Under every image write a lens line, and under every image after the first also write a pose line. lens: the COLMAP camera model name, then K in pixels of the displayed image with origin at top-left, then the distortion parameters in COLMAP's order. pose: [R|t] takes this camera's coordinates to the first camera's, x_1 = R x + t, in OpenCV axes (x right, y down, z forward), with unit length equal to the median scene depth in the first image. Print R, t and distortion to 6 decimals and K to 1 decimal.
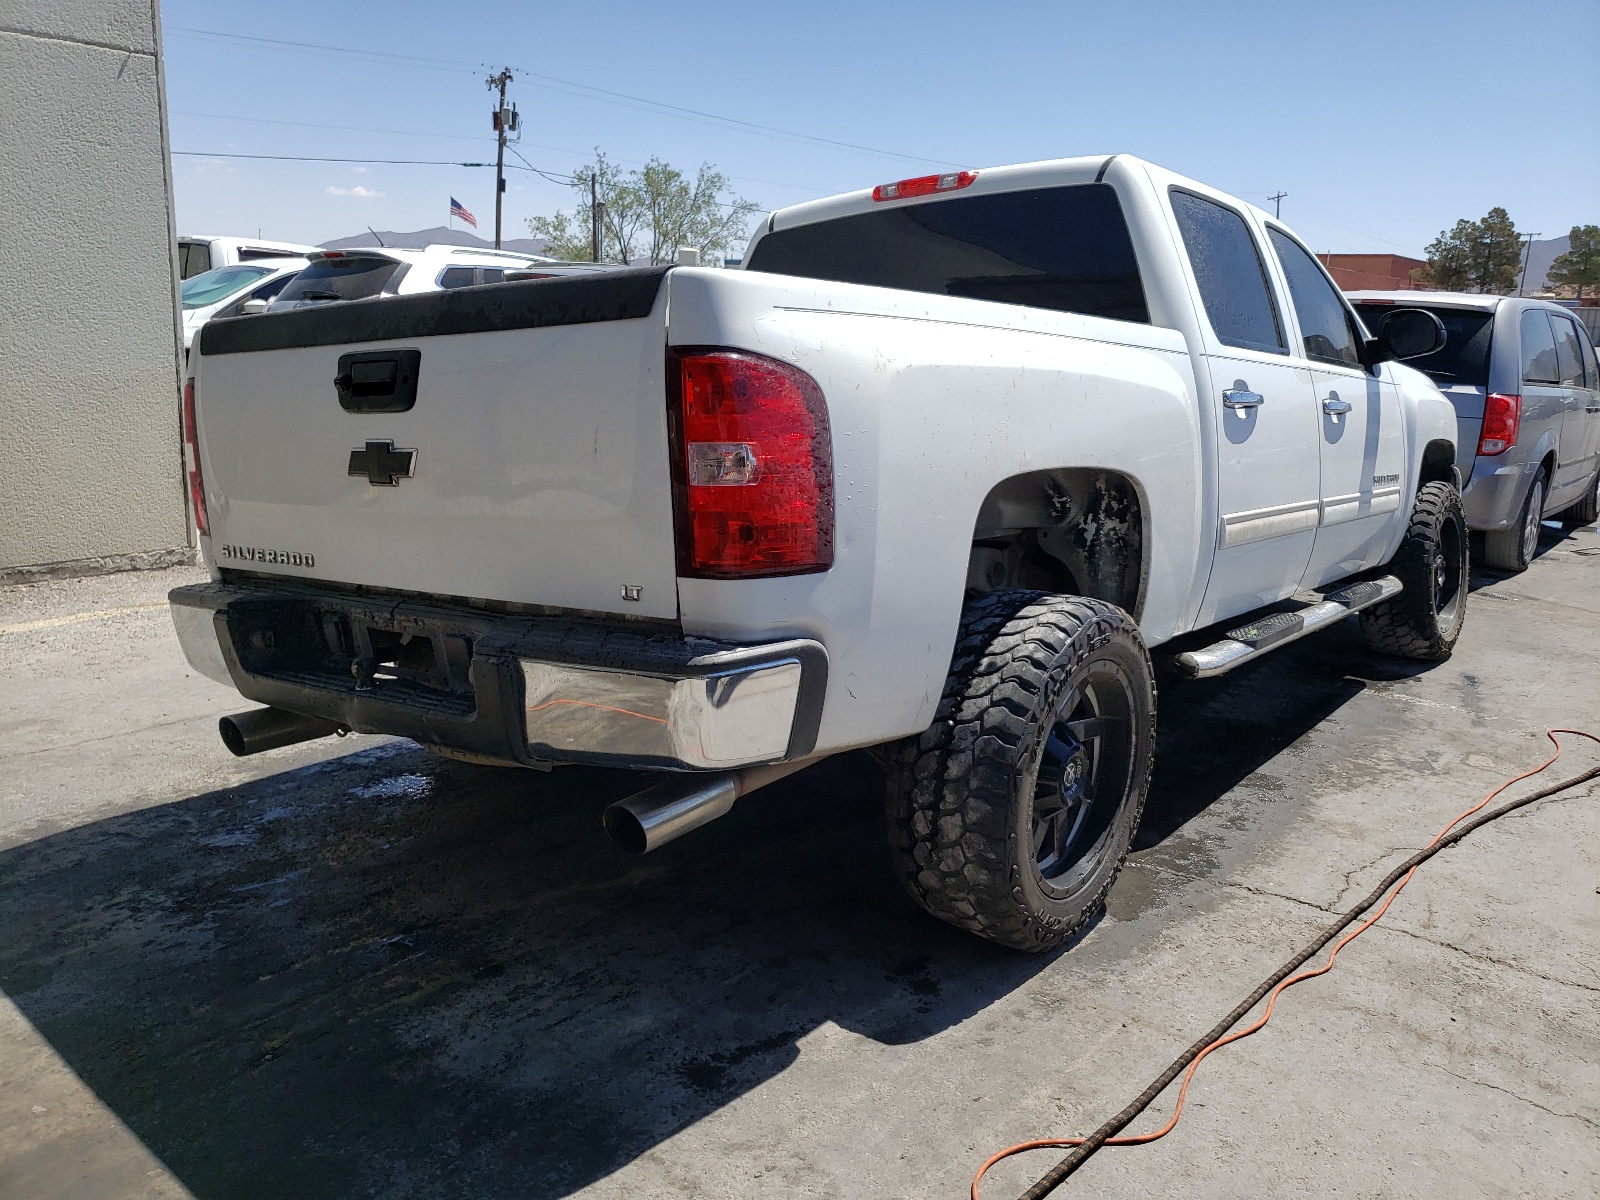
lens RADIAL K [[1251.9, 0, 819.6], [0, 1251.9, 565.5], [0, 0, 1]] dist [0.008201, 0.009660]
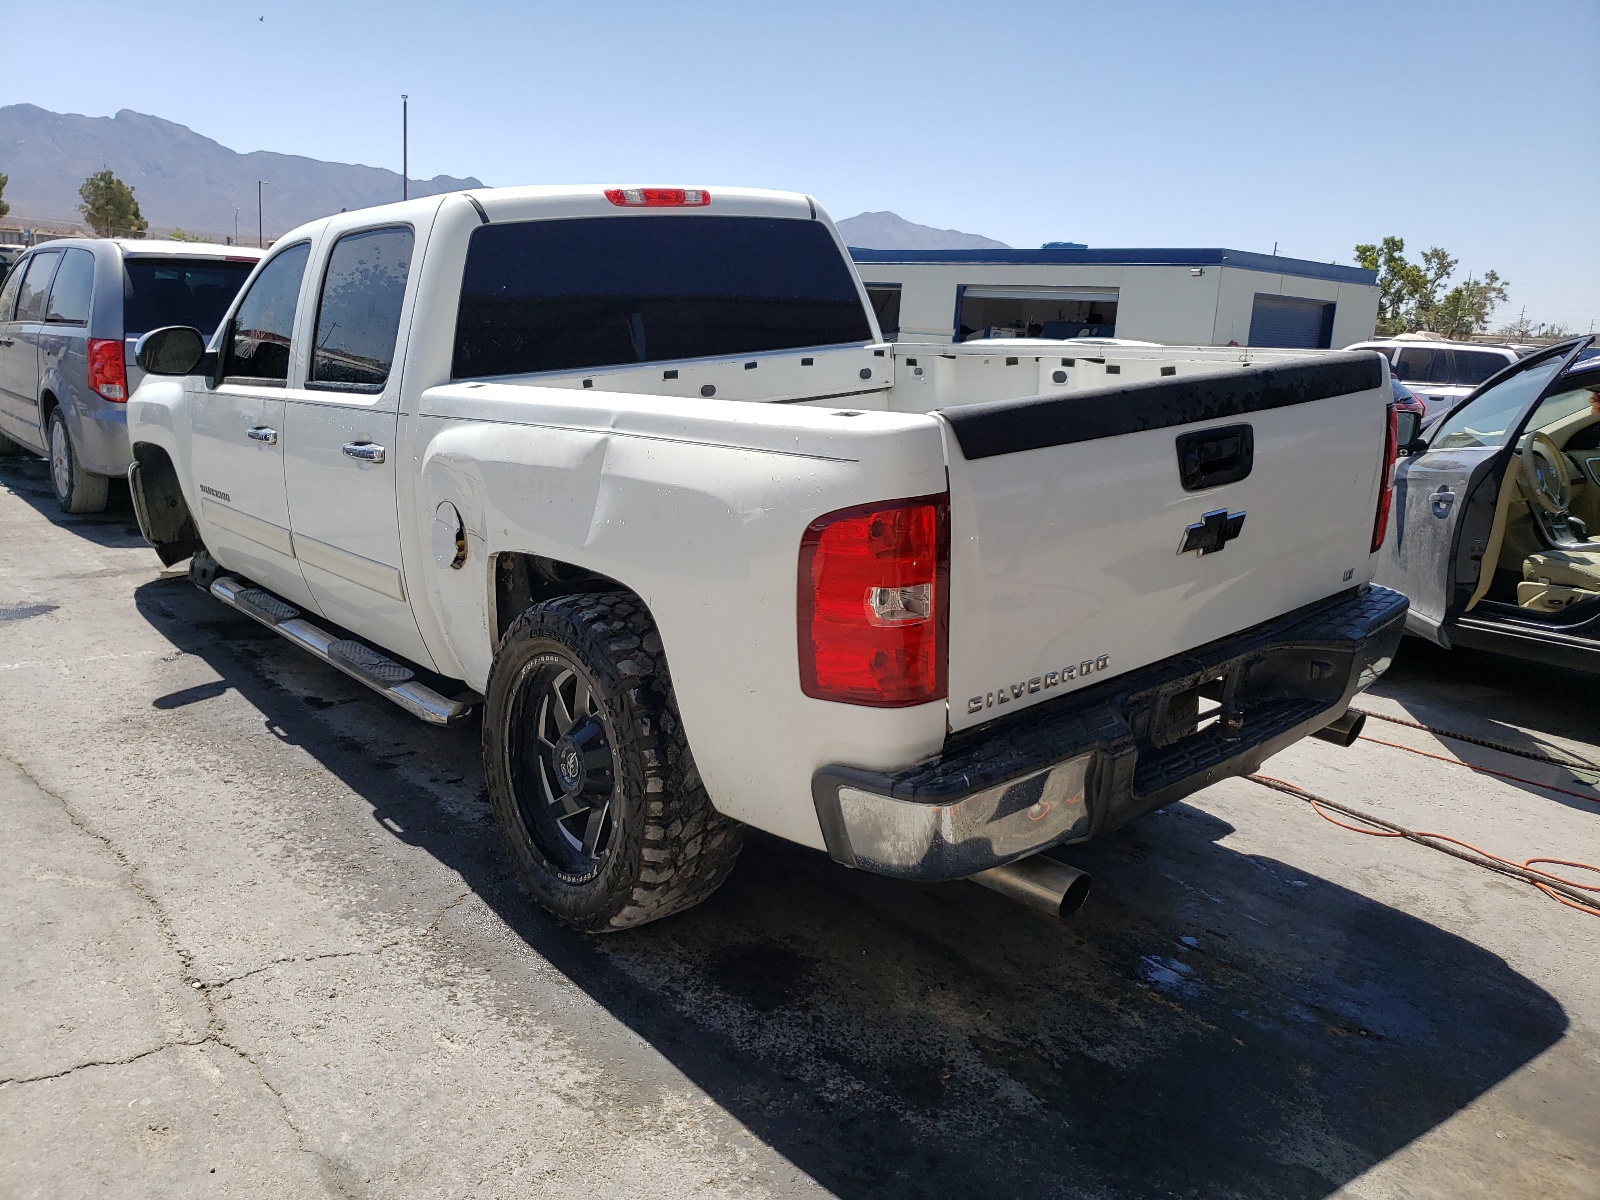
lens RADIAL K [[1251.9, 0, 819.6], [0, 1251.9, 565.5], [0, 0, 1]] dist [0.008201, 0.009660]
pose [[0.207595, -0.216452, 0.953967, -1.430591], [0.139751, 0.971771, 0.190081, -0.301654], [-0.968181, 0.093858, 0.231985, 1.071336]]
